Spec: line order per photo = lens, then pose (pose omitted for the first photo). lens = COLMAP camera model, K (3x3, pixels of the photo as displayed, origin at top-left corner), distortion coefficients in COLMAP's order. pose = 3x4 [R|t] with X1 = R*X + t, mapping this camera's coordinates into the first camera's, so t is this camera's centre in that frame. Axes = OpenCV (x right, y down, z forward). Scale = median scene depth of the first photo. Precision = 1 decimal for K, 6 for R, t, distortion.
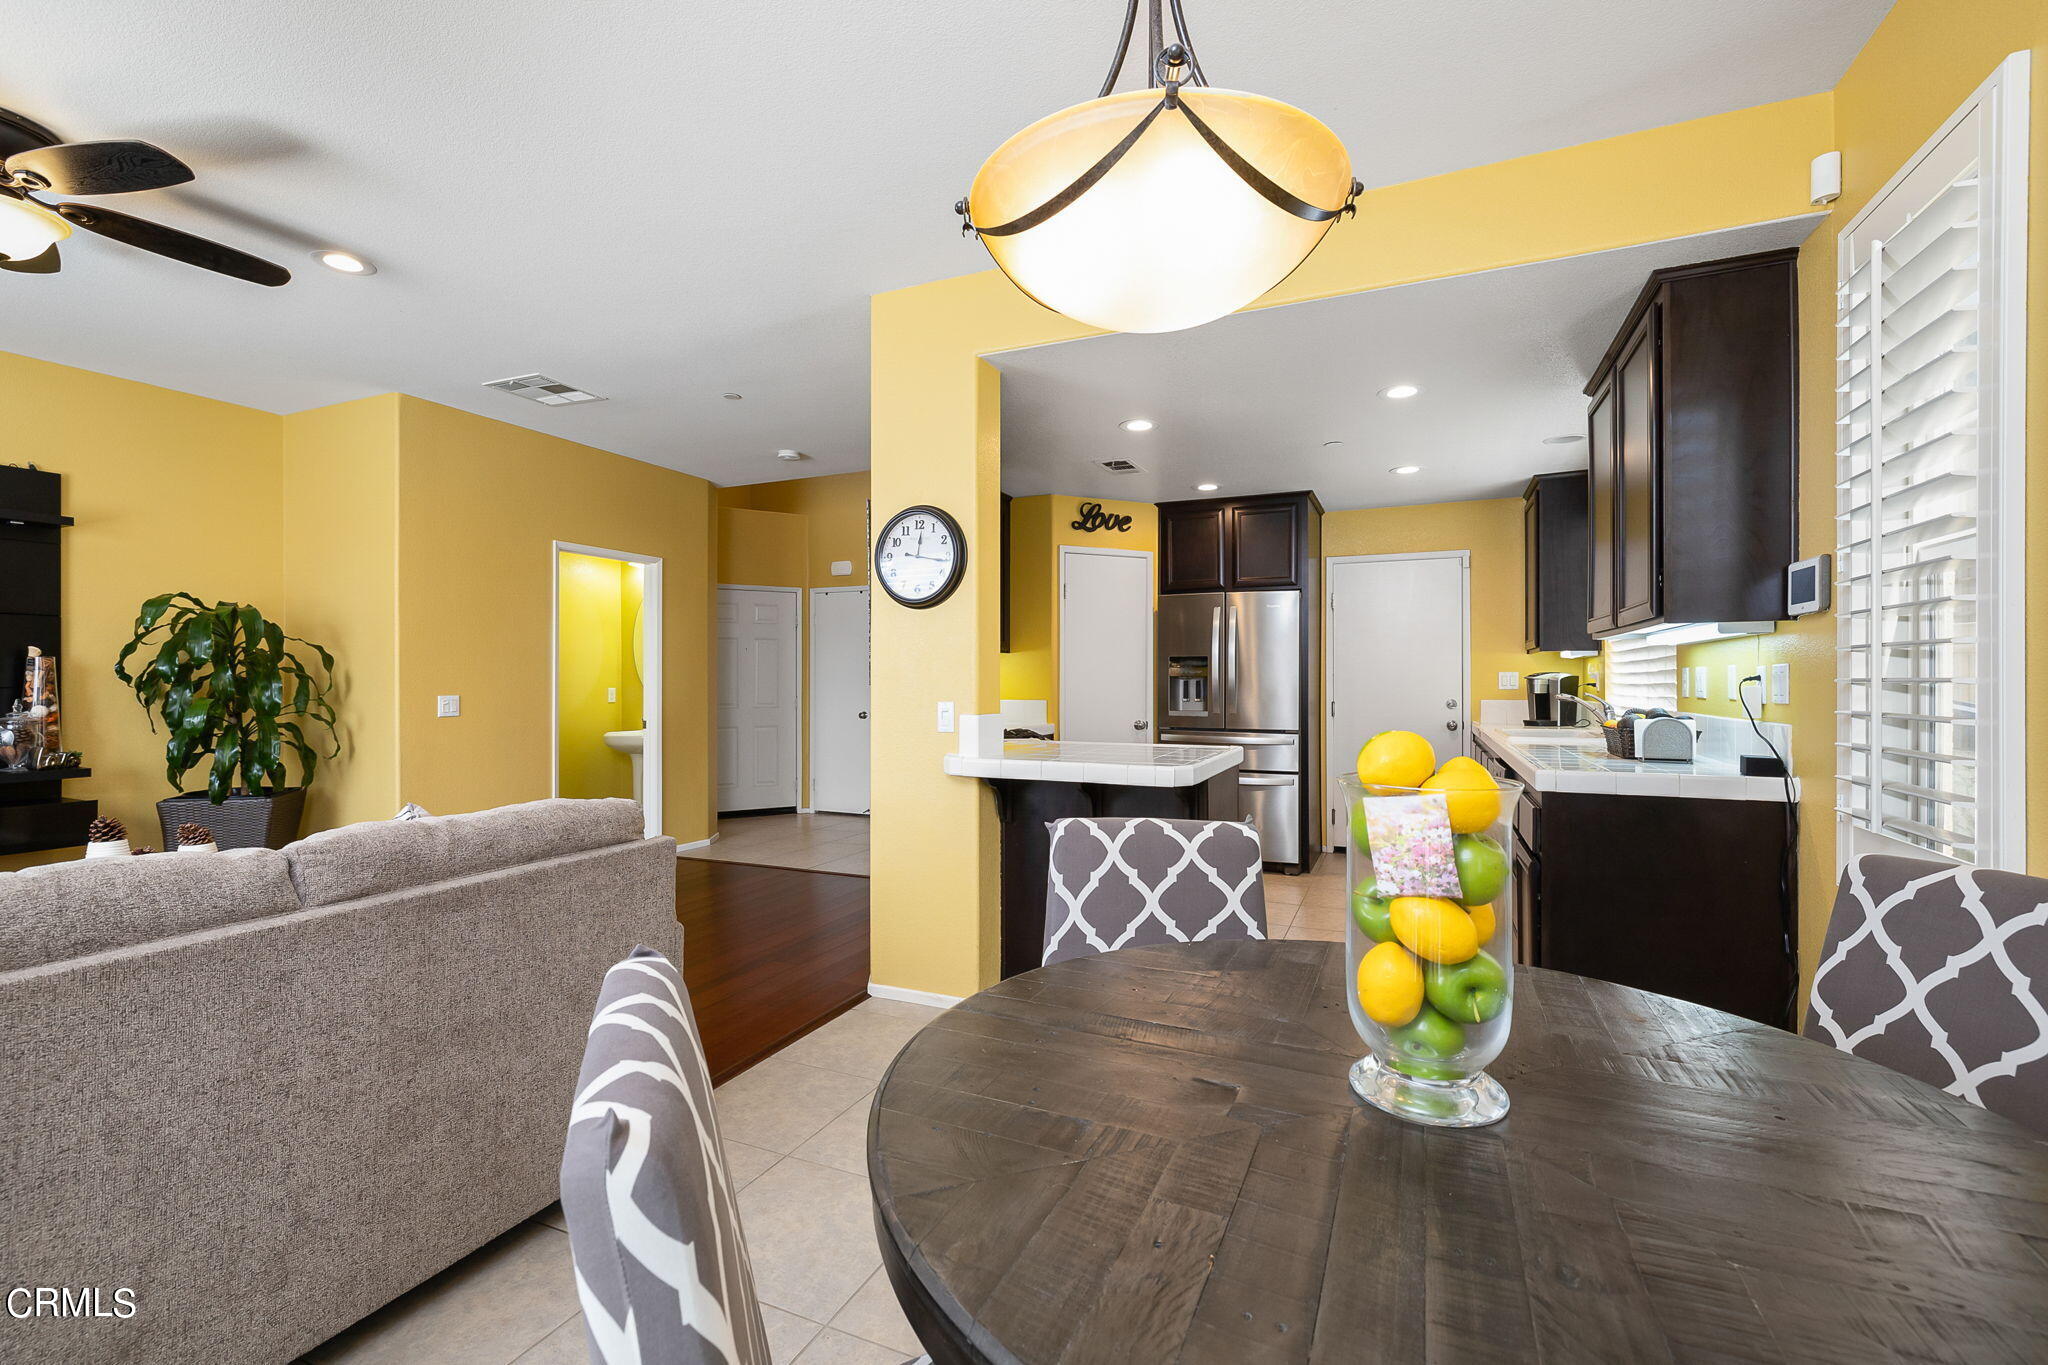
lens RADIAL K [[877.5, 0, 1023.3], [0, 877.5, 679.6], [0, 0, 1]] dist [0.000243, 0.000050]
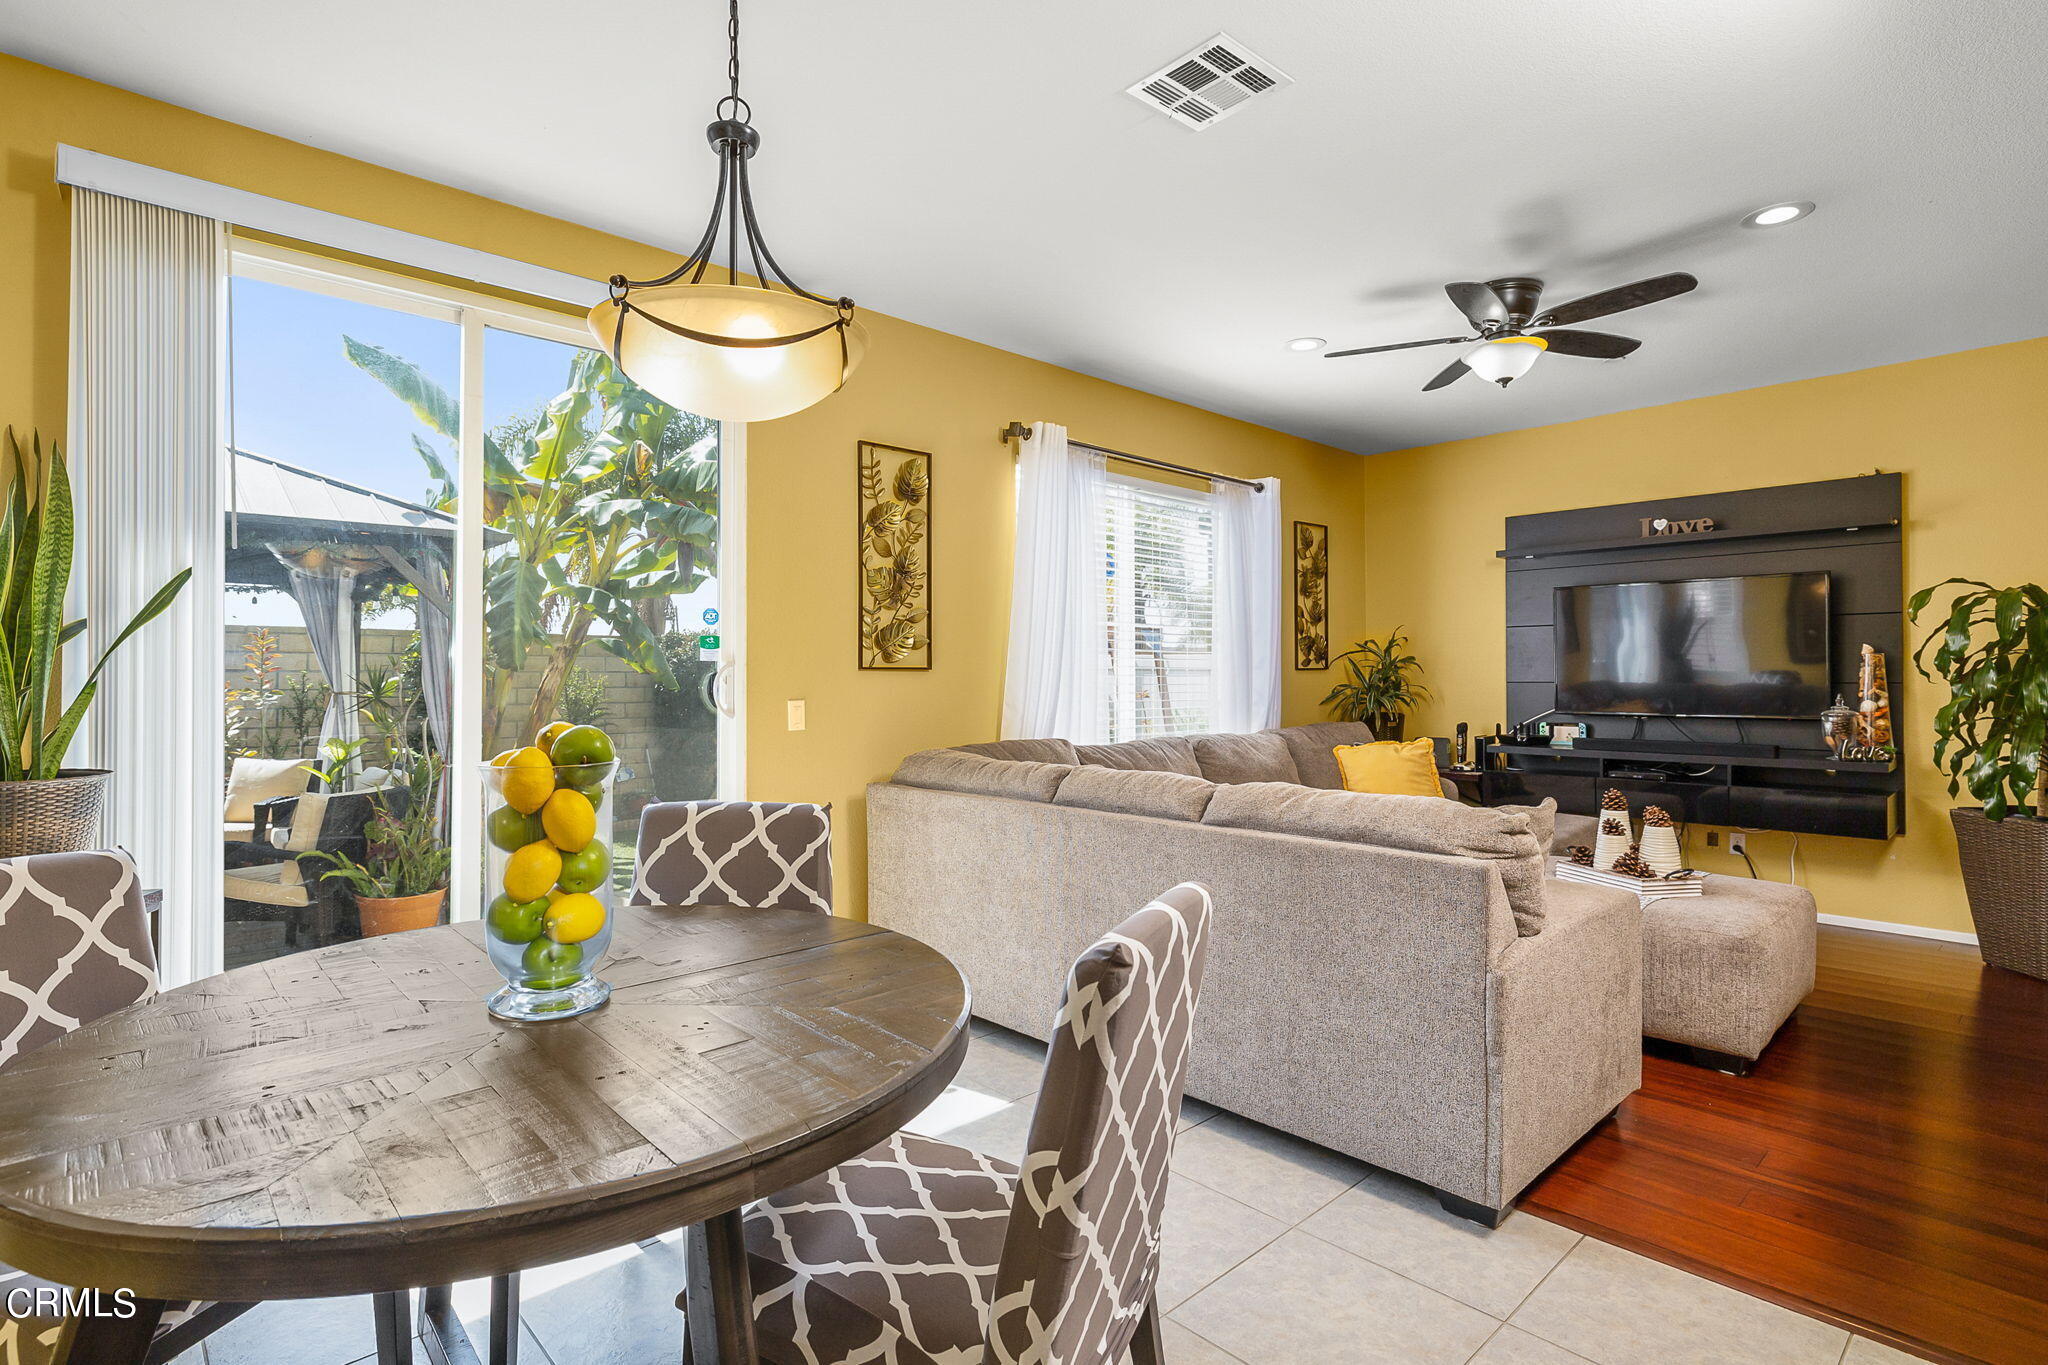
lens RADIAL K [[1000.6, 0, 1016.0], [0, 1000.6, 676.2], [0, 0, 1]] dist [-0.005916, -0.000096]
pose [[-0.396755, -0.000397, -0.917924, 0.459862], [0.005654, 0.999980, -0.002877, -0.001933], [0.917907, -0.006331, -0.396745, 0.659334]]
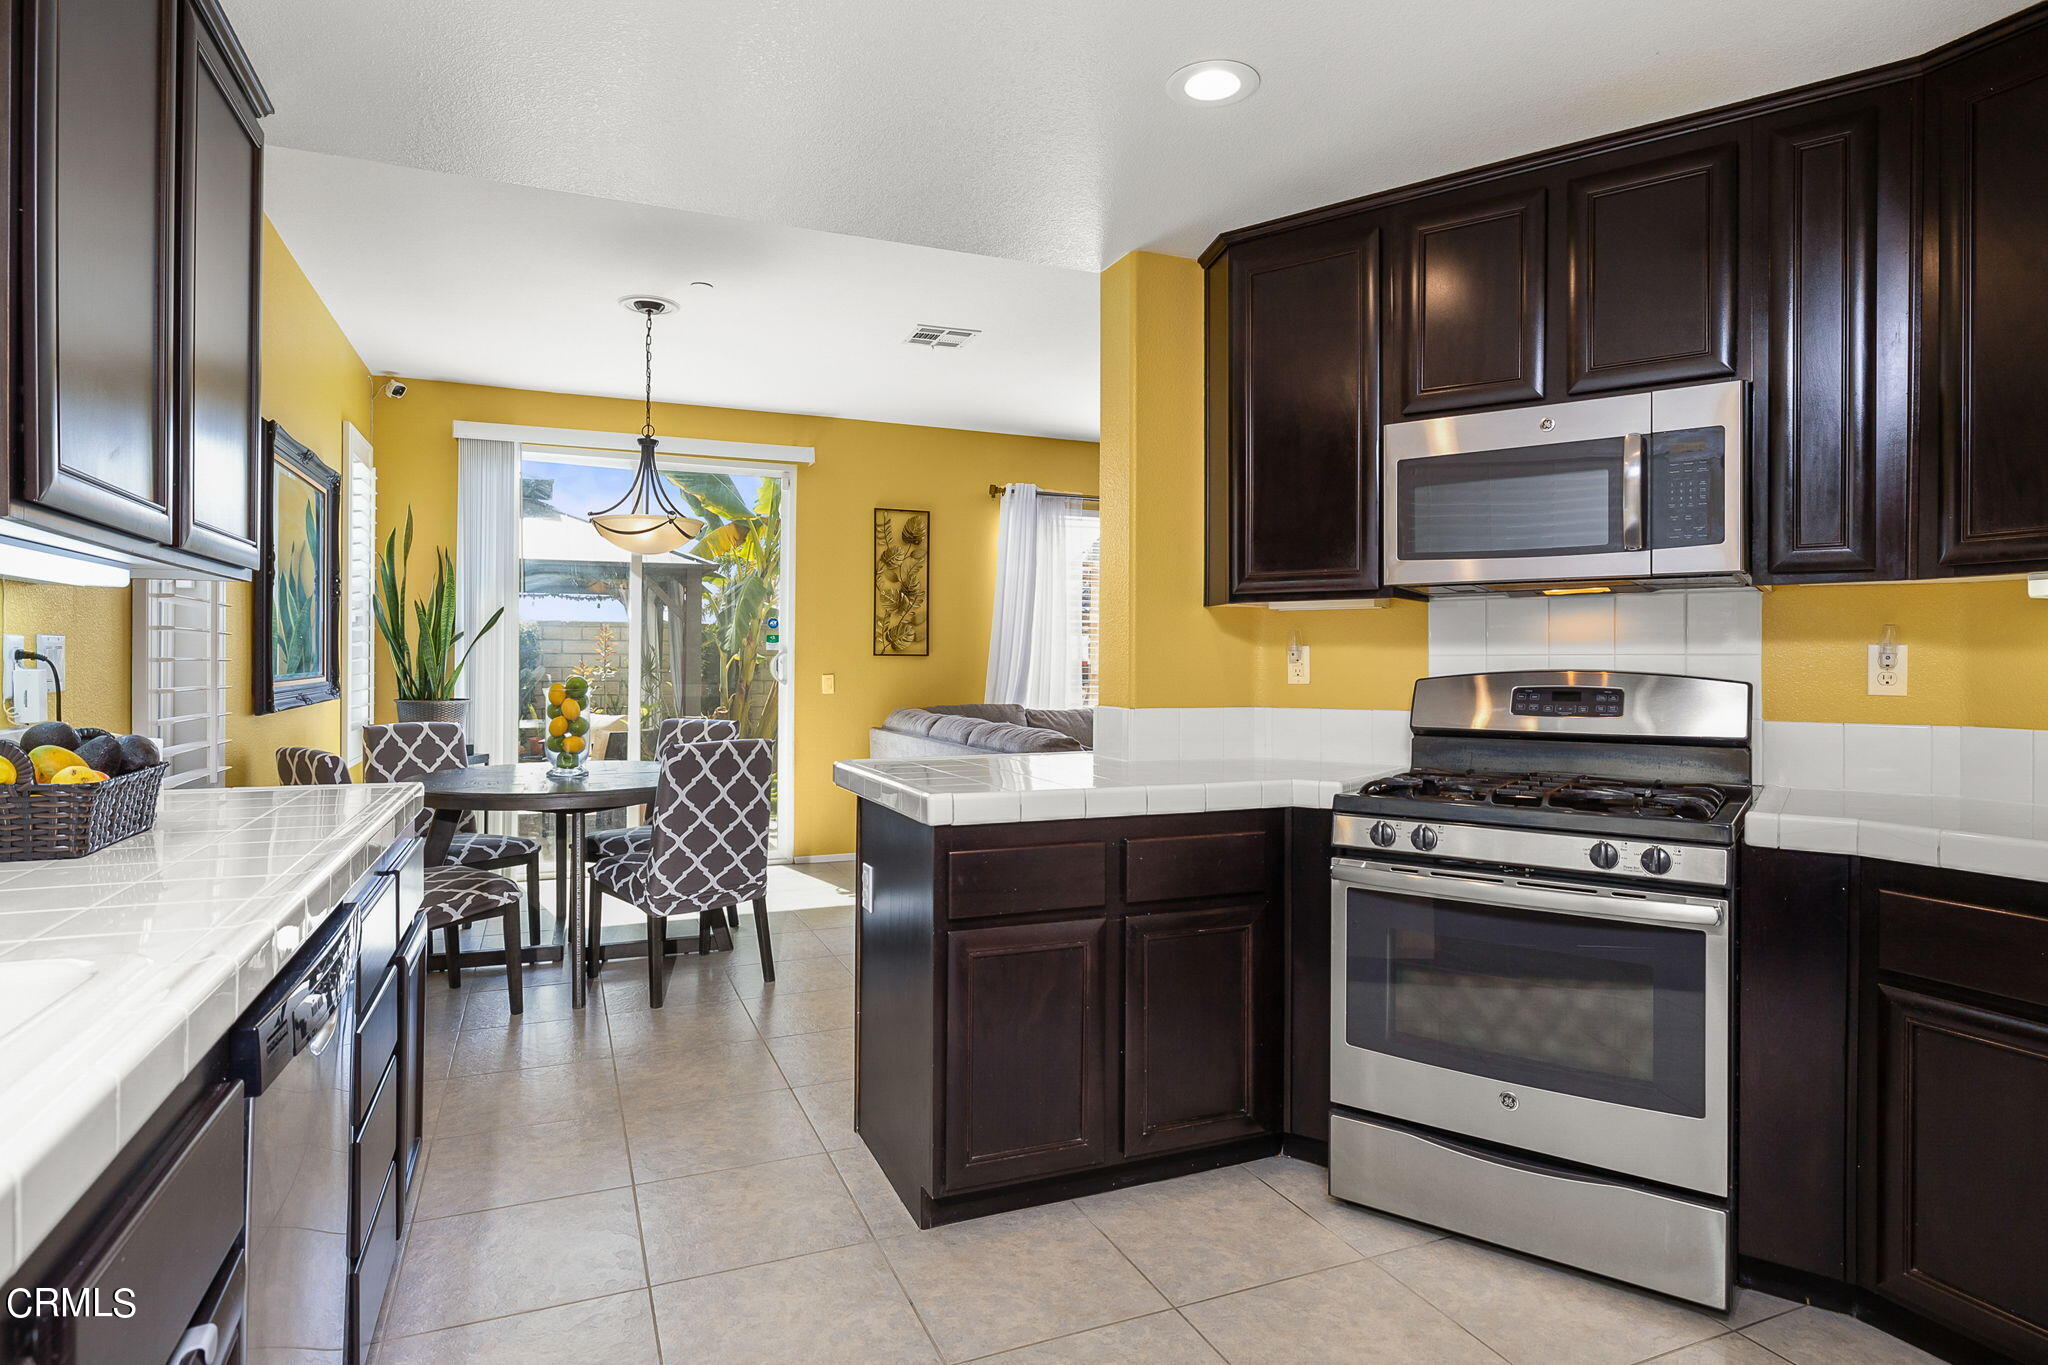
lens RADIAL K [[1063.2, 0, 1003.8], [0, 1063.2, 660.3], [0, 0, 1]] dist [-0.002147, -0.000113]
pose [[-0.685279, -0.005253, -0.728262, 0.723232], [-0.002908, 0.999986, -0.004477, 0.002854], [0.728275, -0.000950, -0.685284, 1.587170]]
